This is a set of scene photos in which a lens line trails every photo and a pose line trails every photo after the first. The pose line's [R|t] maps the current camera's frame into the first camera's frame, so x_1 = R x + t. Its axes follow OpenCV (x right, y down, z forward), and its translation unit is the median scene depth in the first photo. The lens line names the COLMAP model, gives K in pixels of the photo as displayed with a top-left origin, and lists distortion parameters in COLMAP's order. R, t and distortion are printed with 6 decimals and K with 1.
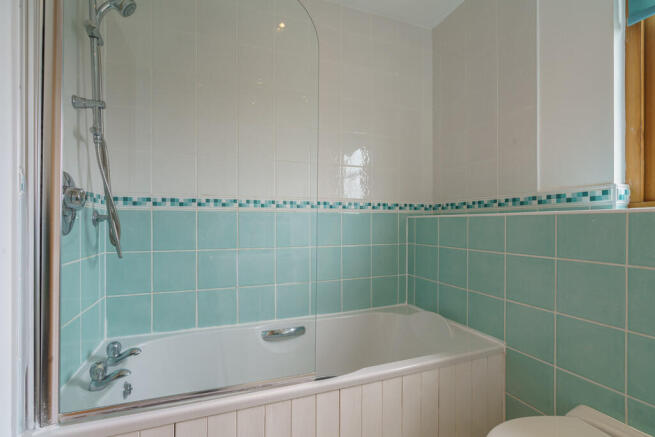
lens RADIAL K [[299.5, 0, 326.0], [0, 299.5, 223.5], [0, 0, 1]] dist [-0.001405, 0.002285]
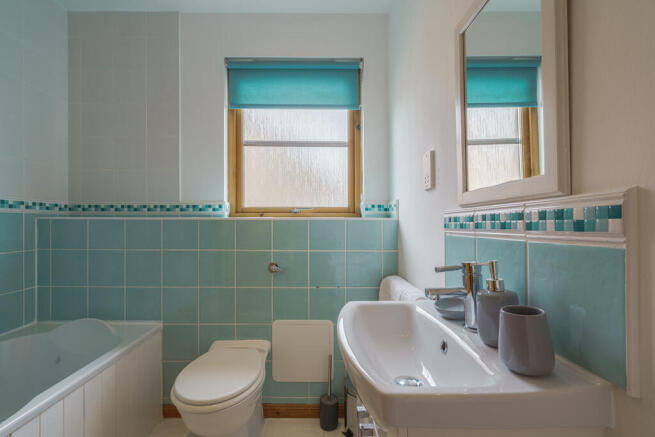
lens RADIAL K [[299.5, 0, 325.7], [0, 299.5, 221.3], [0, 0, 1]] dist [-0.001405, 0.002285]
pose [[0.322240, 0.012281, 0.946578, -0.365259], [-0.001896, 0.999922, -0.012327, -0.004794], [-0.946656, 0.002177, 0.322238, -0.046345]]
